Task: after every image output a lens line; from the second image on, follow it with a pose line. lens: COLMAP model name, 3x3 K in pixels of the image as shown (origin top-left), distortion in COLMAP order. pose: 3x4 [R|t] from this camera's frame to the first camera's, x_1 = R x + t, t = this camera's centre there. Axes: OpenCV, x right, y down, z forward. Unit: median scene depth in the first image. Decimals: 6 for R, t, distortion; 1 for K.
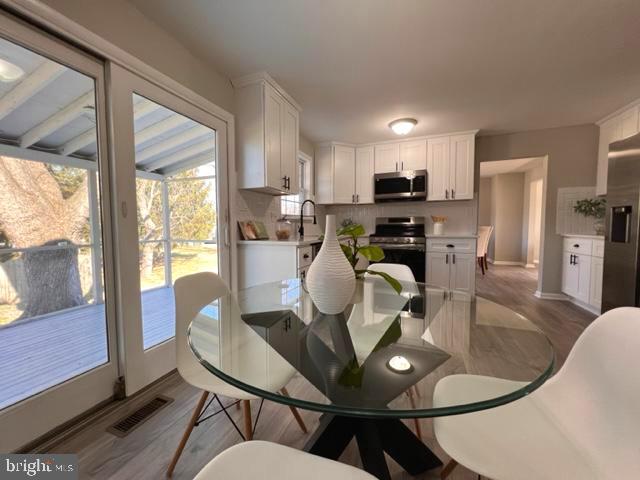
lens RADIAL K [[256.1, 0, 316.7], [0, 256.1, 237.2], [0, 0, 1]] dist [-0.002517, 0.001314]
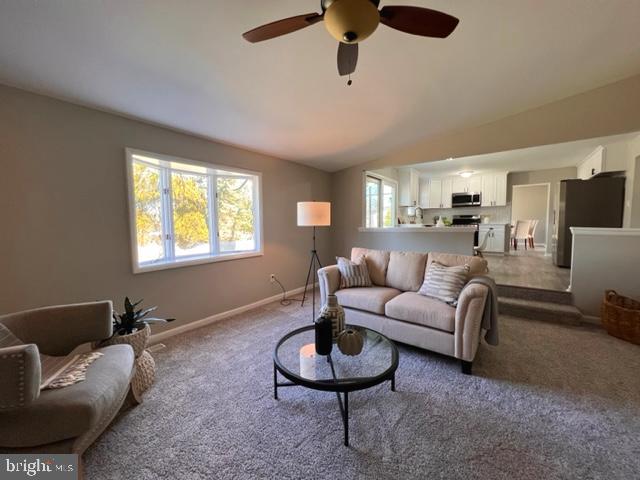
lens RADIAL K [[256.1, 0, 315.9], [0, 256.1, 237.1], [0, 0, 1]] dist [-0.002517, 0.001314]
pose [[0.959607, 0.014323, -0.280978, -0.255689], [-0.011404, 0.999863, 0.012019, 0.091759], [0.281111, -0.008329, 0.959639, -1.359293]]
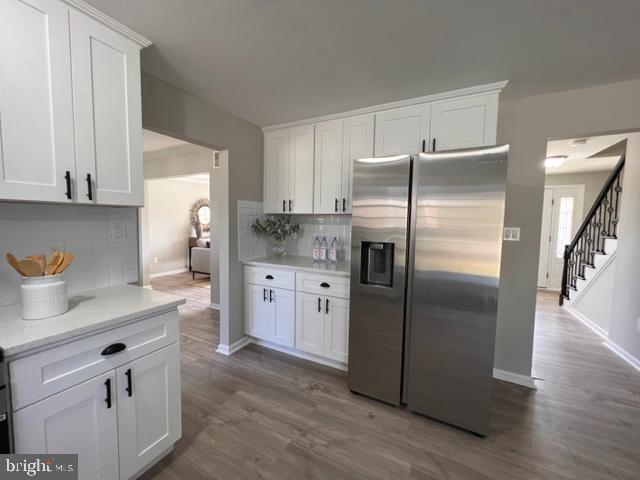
lens RADIAL K [[256.1, 0, 319.6], [0, 256.1, 239.0], [0, 0, 1]] dist [-0.002517, 0.001314]
pose [[0.116073, -0.059440, 0.991461, 0.227951], [0.033731, 0.997868, 0.055875, -0.110640], [-0.992668, 0.026957, 0.117830, 0.670318]]
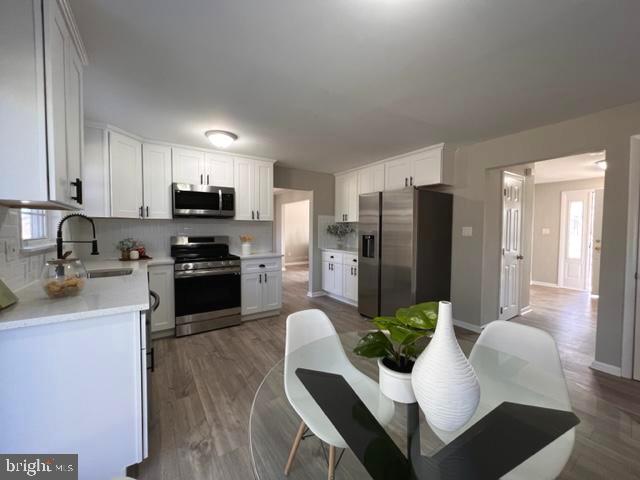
lens RADIAL K [[256.1, 0, 321.3], [0, 256.1, 238.5], [0, 0, 1]] dist [-0.002517, 0.001314]
pose [[0.566949, -0.021887, 0.823462, -0.189696], [0.034251, 0.999409, 0.002982, -0.069287], [-0.823040, 0.026514, 0.567364, 0.199764]]
